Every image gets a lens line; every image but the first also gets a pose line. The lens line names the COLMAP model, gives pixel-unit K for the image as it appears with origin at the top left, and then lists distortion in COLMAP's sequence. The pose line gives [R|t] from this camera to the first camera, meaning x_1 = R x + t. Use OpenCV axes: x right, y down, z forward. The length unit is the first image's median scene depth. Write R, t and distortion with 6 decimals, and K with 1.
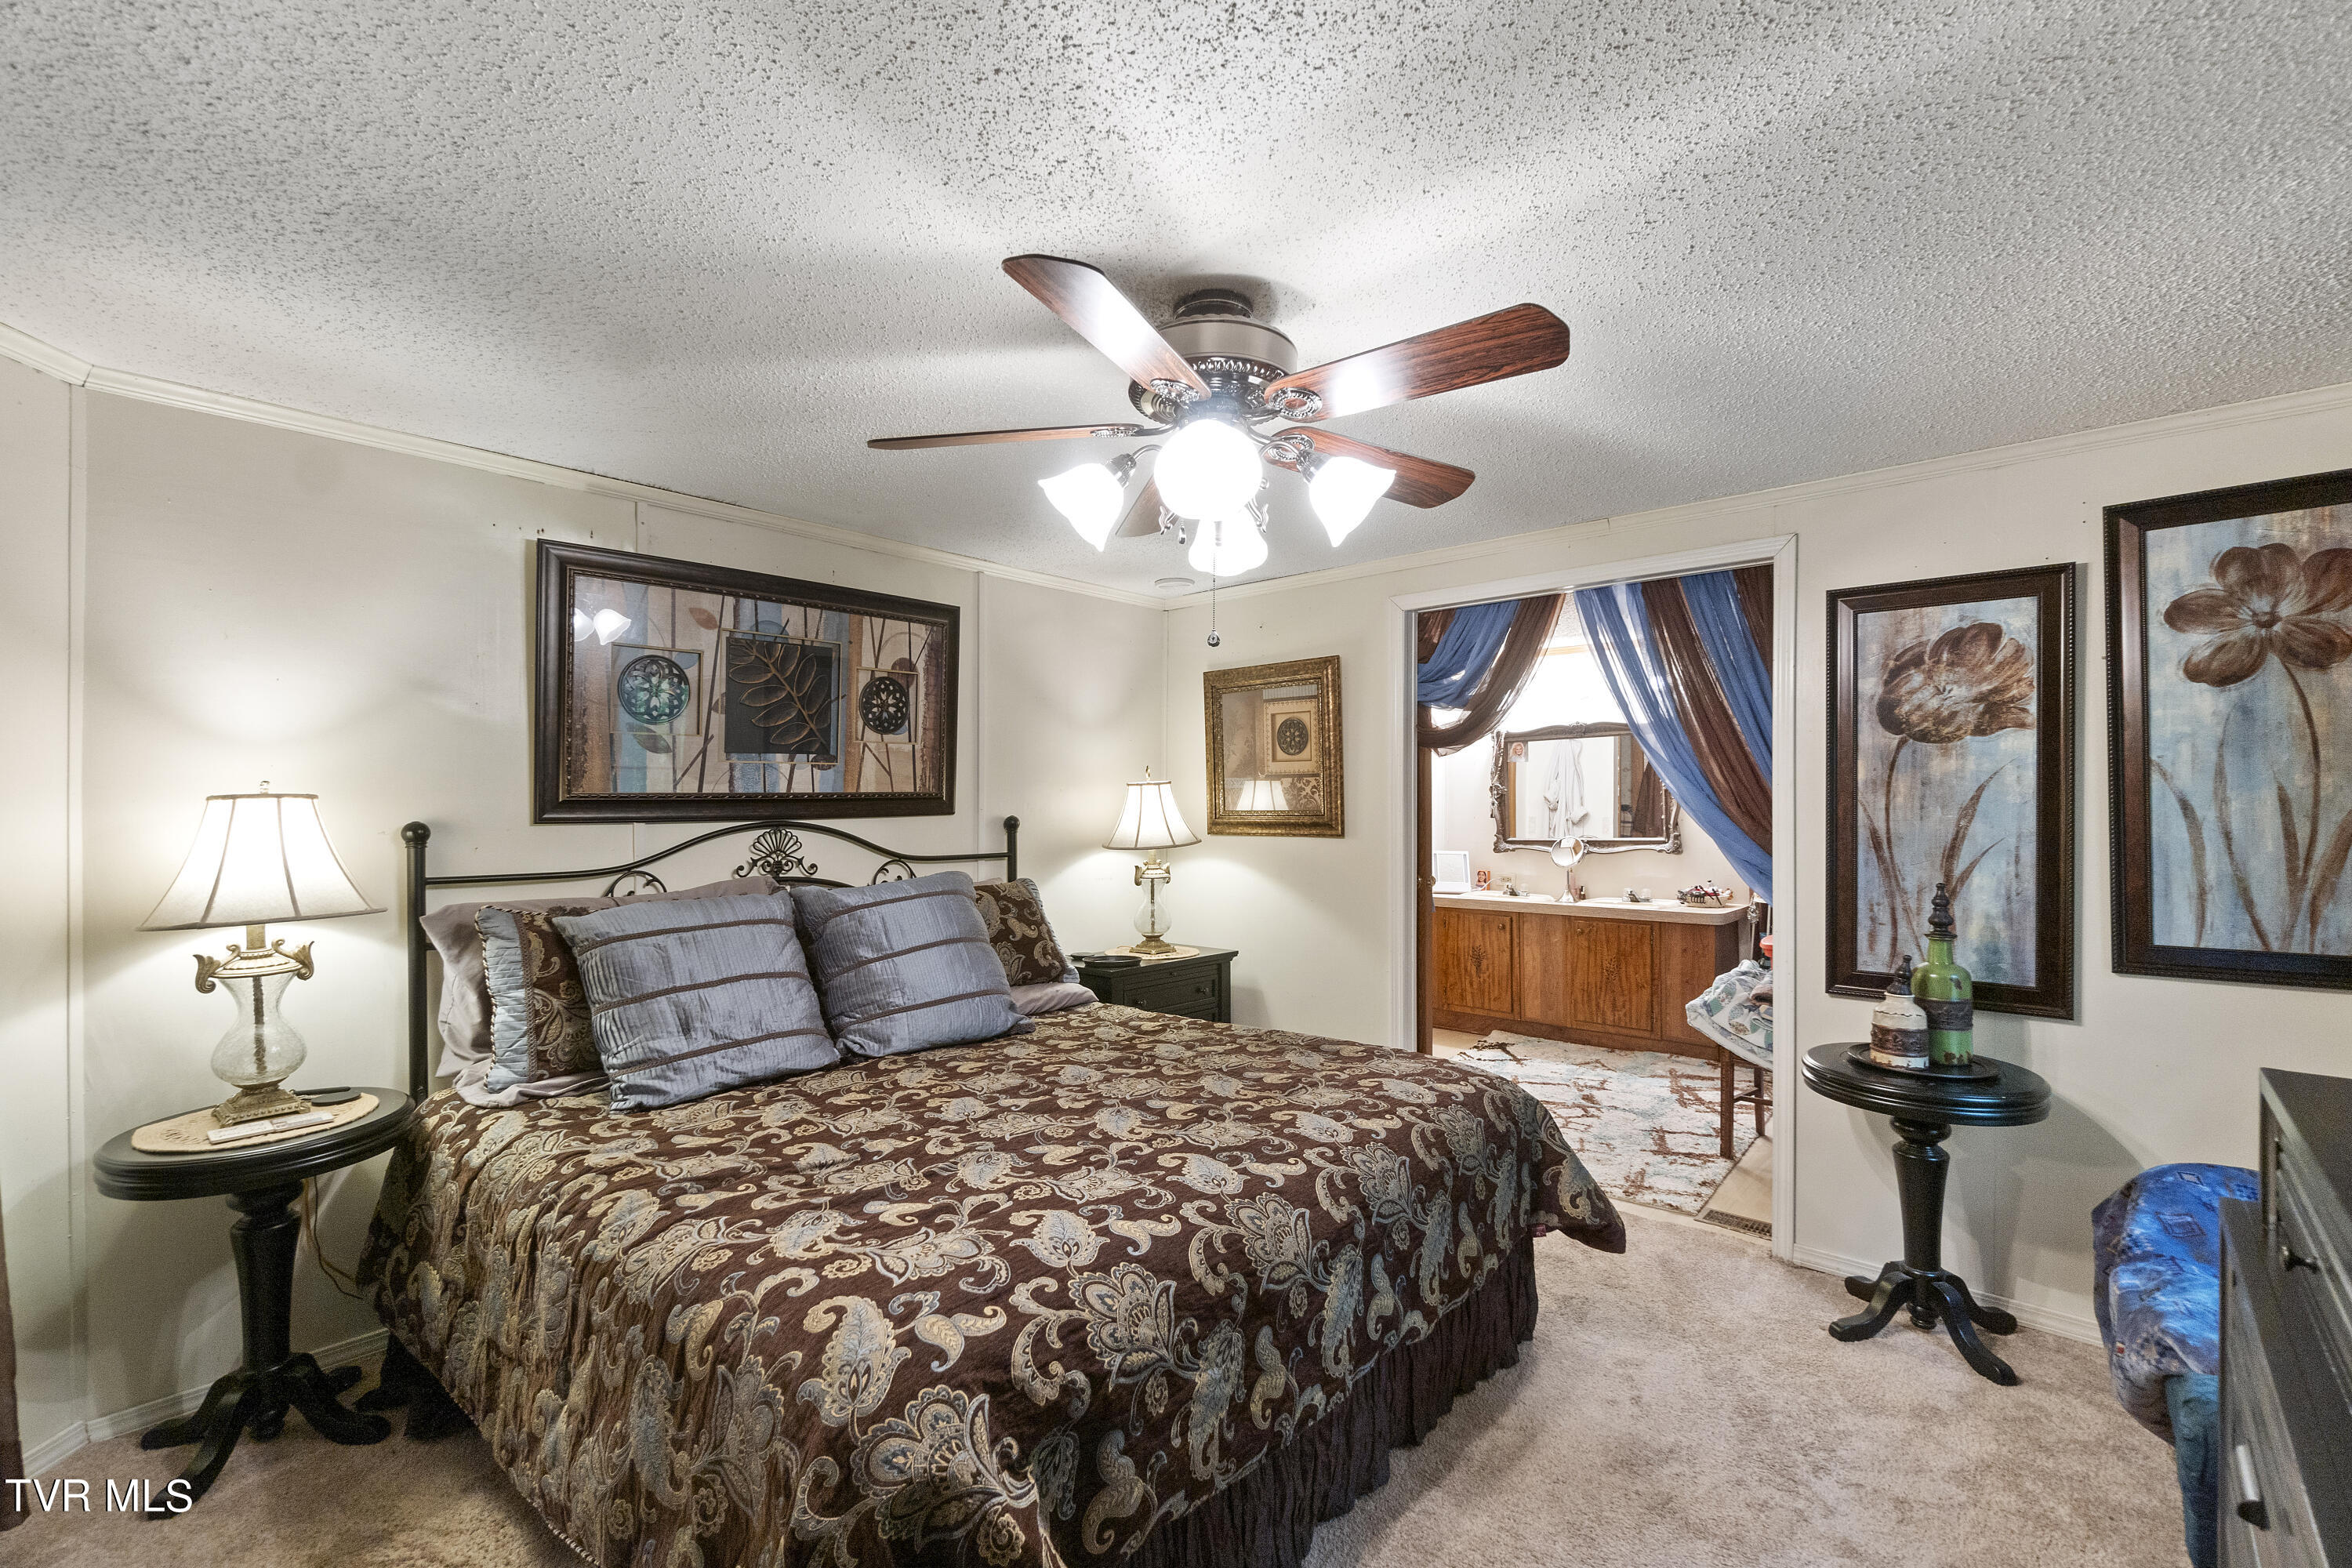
lens RADIAL K [[1043.0, 0, 1175.2], [0, 1043.0, 814.7], [0, 0, 1]] dist [-0.000833, 0.000116]
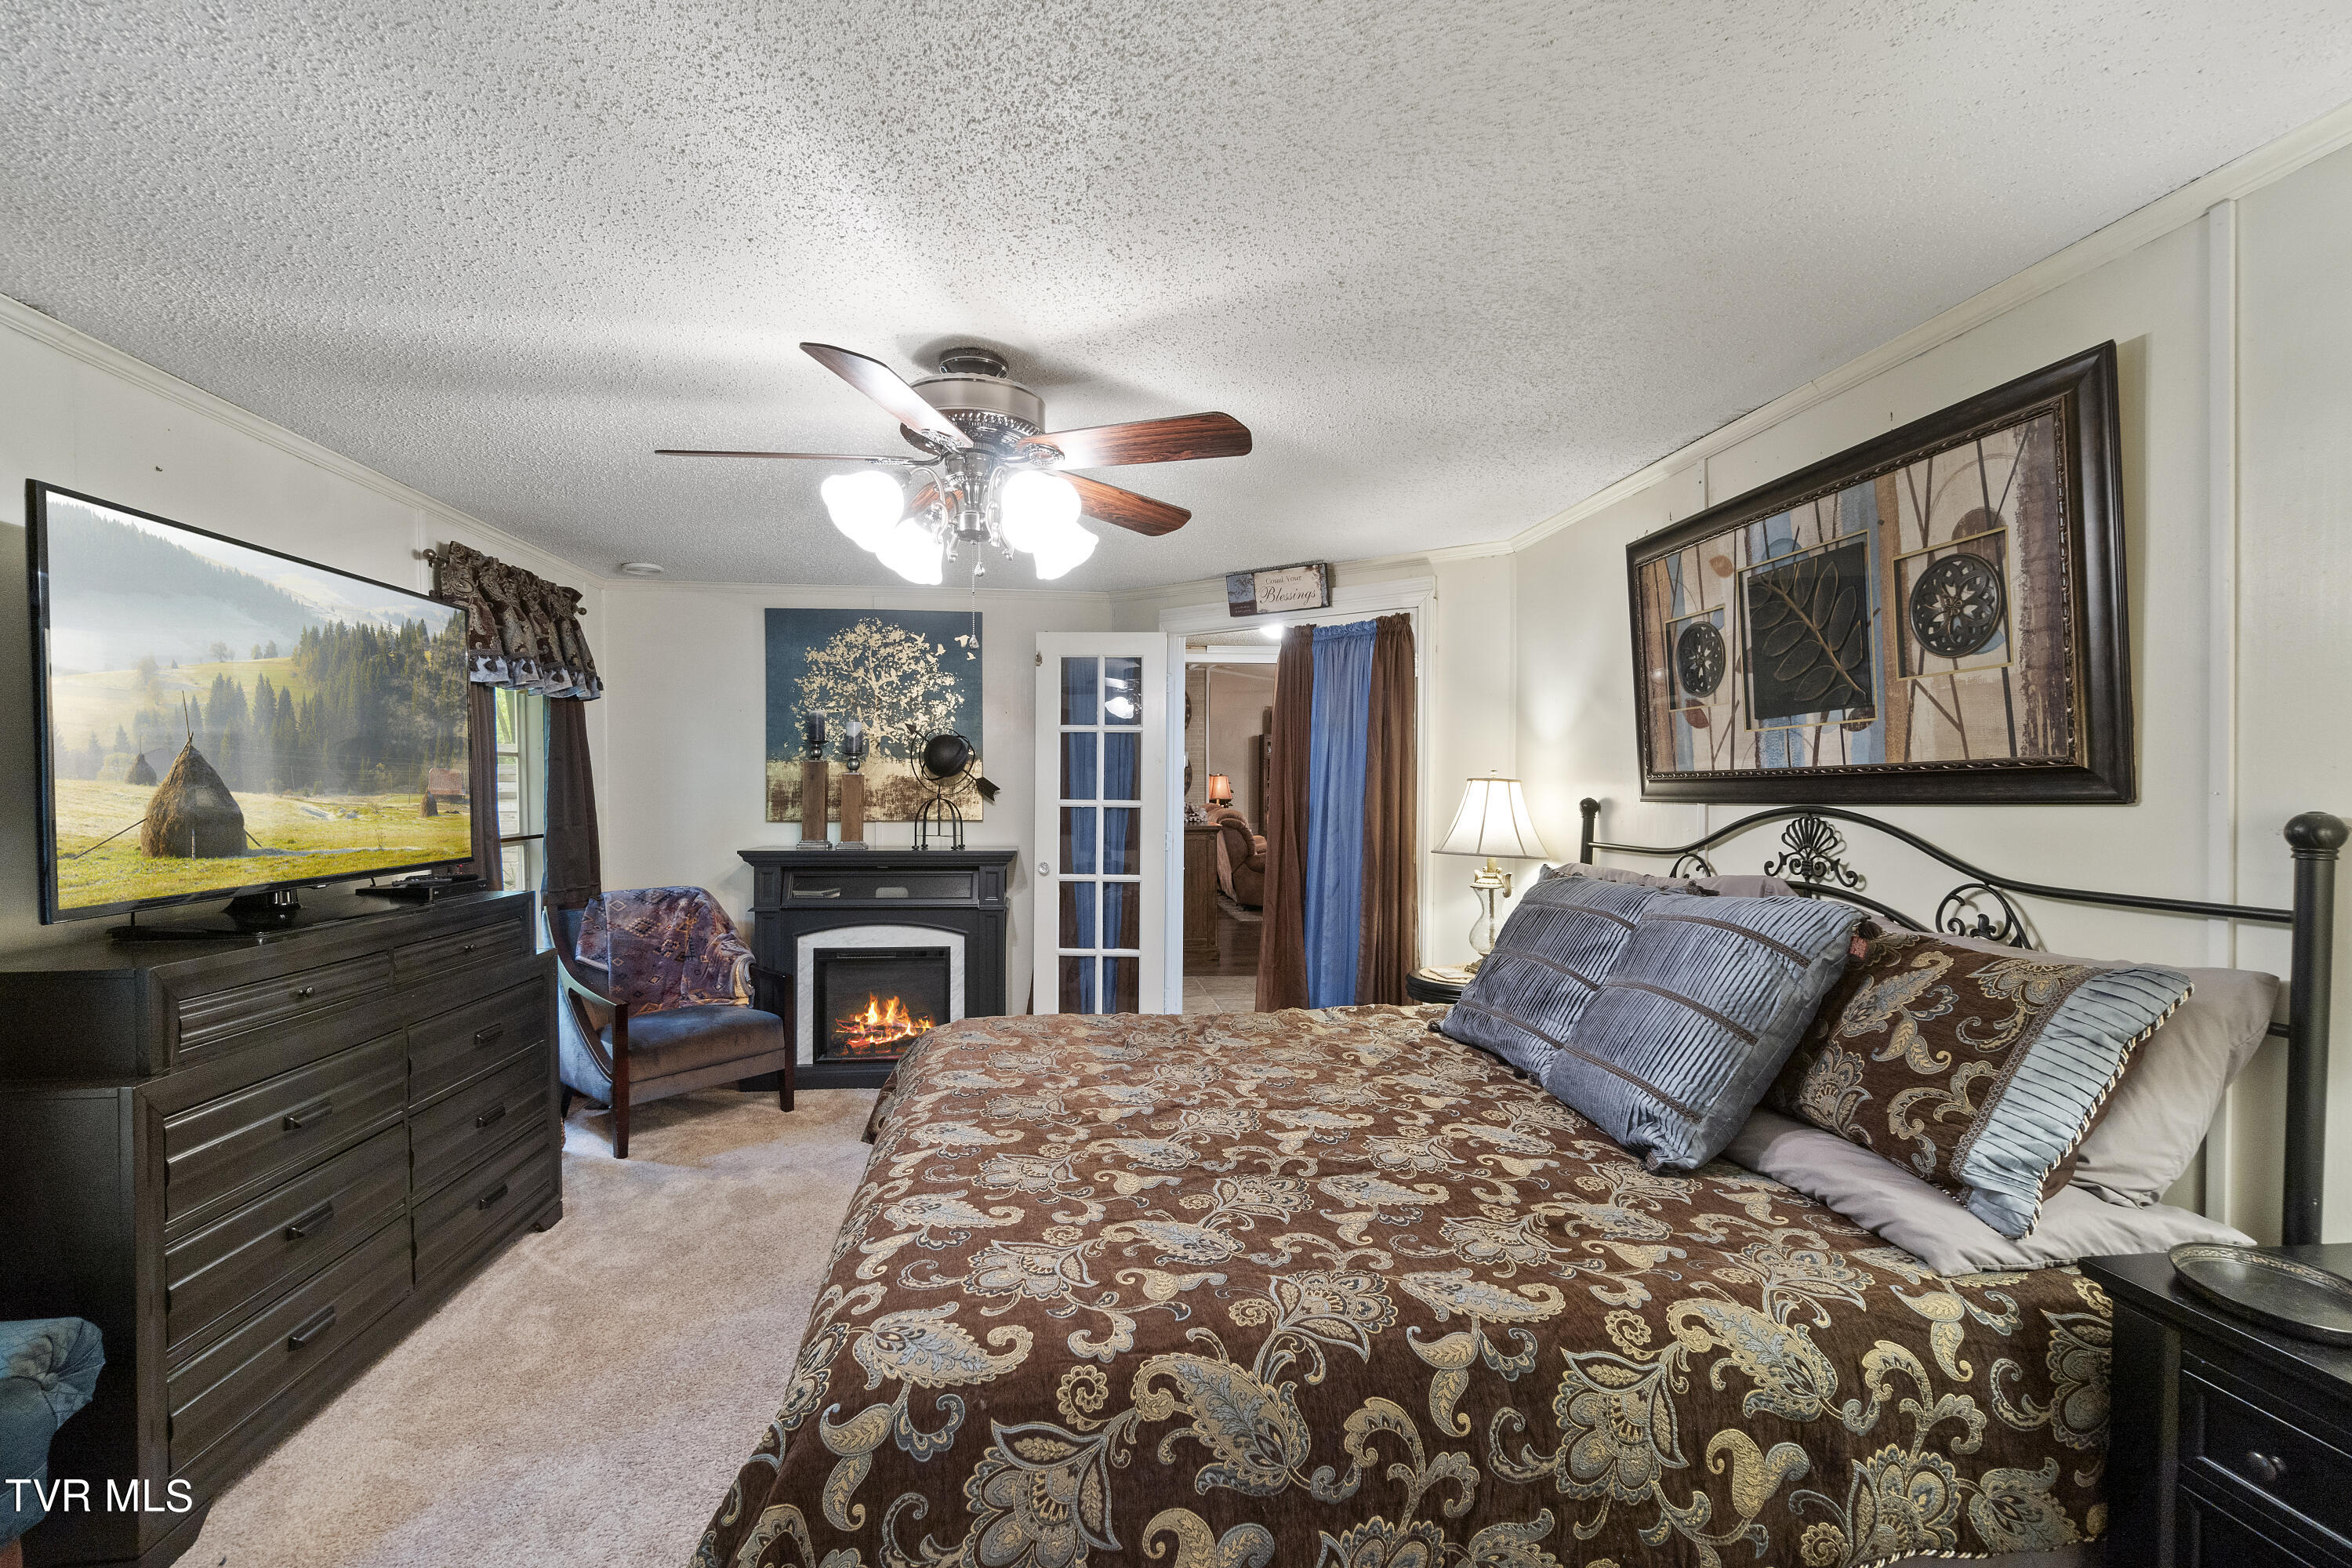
lens RADIAL K [[1043.0, 0, 1175.2], [0, 1043.0, 814.7], [0, 0, 1]] dist [-0.000833, 0.000116]
pose [[-0.656230, 0.024558, -0.754161, 0.433441], [-0.001104, 0.999438, 0.033505, -0.011108], [0.754560, 0.022820, -0.655834, 1.079623]]
